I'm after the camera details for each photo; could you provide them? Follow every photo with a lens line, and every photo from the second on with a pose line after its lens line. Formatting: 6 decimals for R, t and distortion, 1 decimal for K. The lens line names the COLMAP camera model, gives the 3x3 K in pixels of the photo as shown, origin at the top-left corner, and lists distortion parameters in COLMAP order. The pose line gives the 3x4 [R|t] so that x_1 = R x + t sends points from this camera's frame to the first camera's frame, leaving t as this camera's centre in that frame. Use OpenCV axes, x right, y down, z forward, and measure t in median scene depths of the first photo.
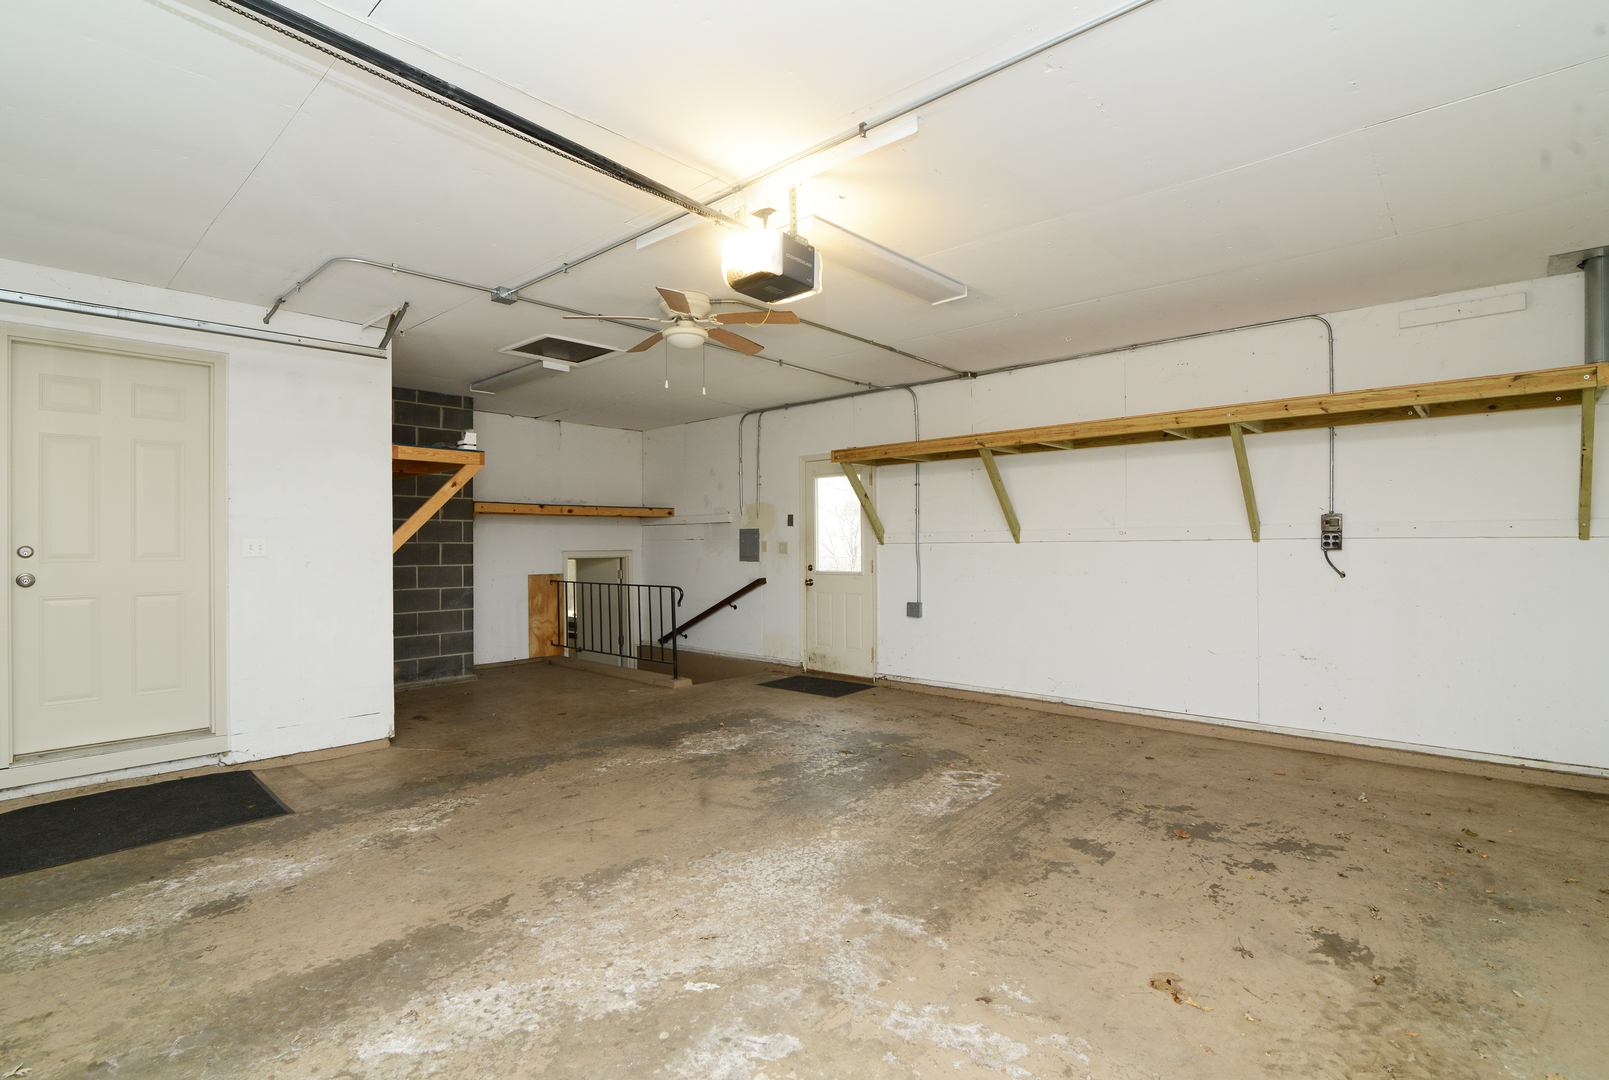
lens RADIAL K [[741.6, 0, 805.6], [0, 741.6, 543.9], [0, 0, 1]] dist [0.002173, 0.000021]
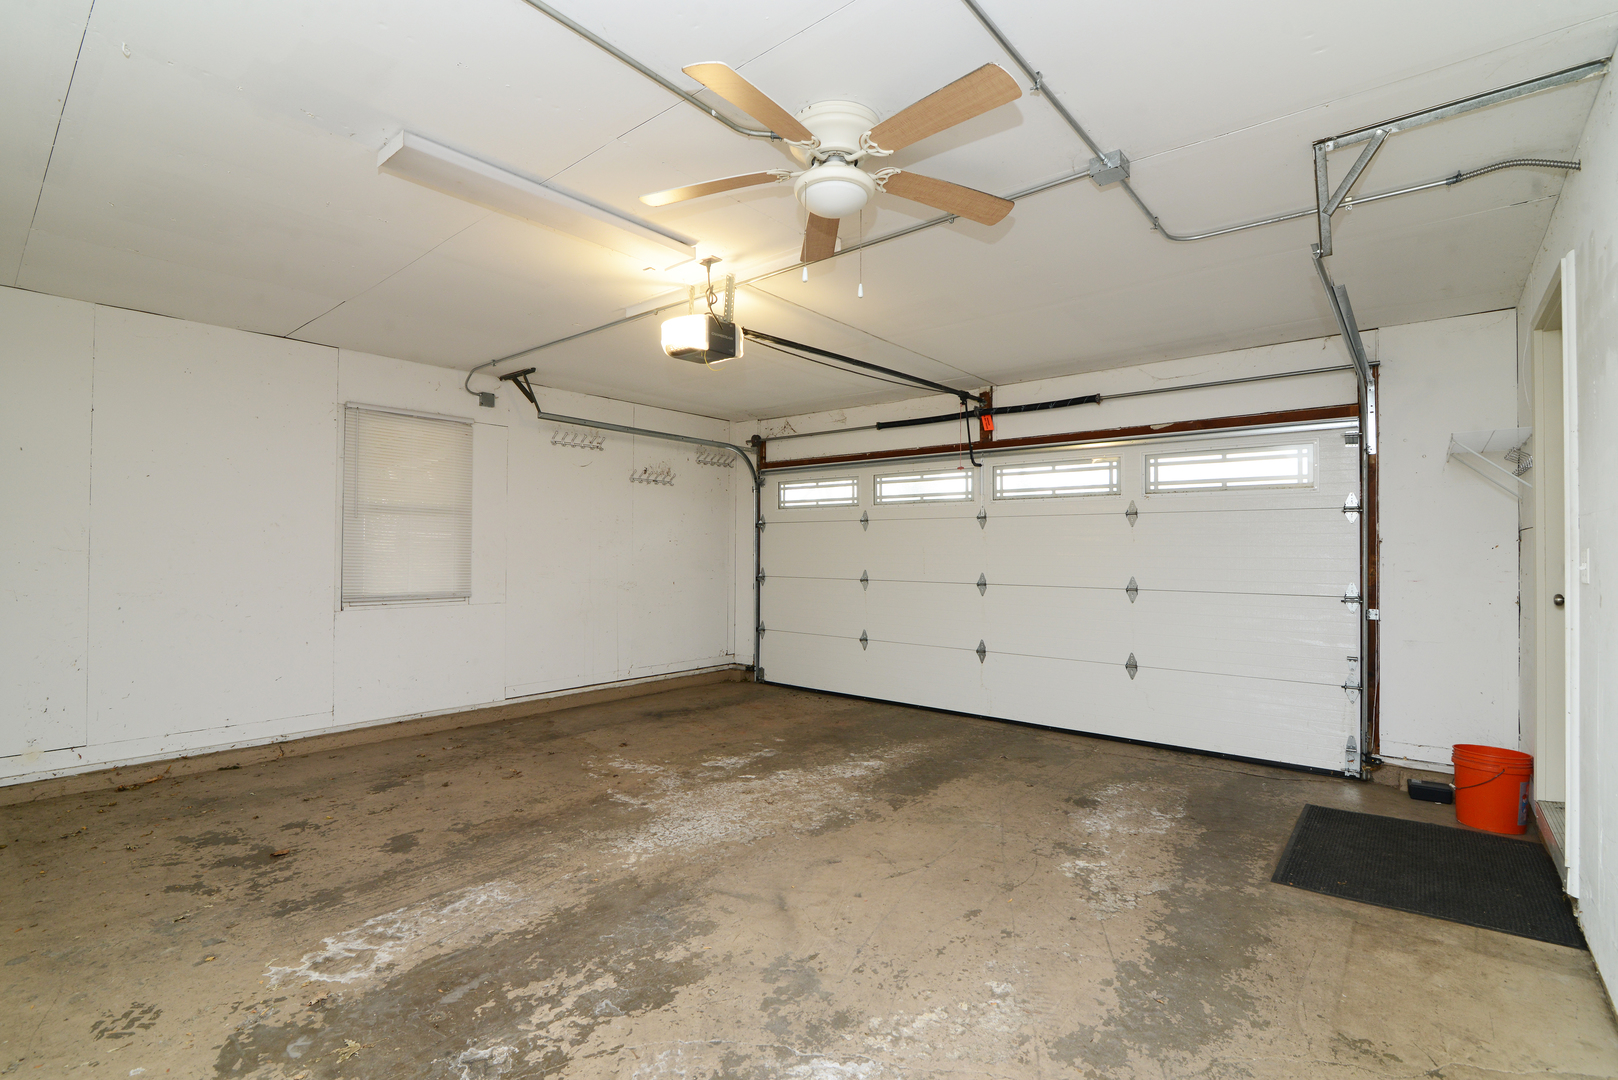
lens RADIAL K [[745.7, 0, 807.1], [0, 745.7, 543.5], [0, 0, 1]] dist [0.002173, 0.000021]
pose [[-0.999523, 0.001279, -0.030867, -0.166332], [0.001590, 0.999948, -0.010067, -0.008864], [0.030853, -0.010112, -0.999473, 2.085249]]
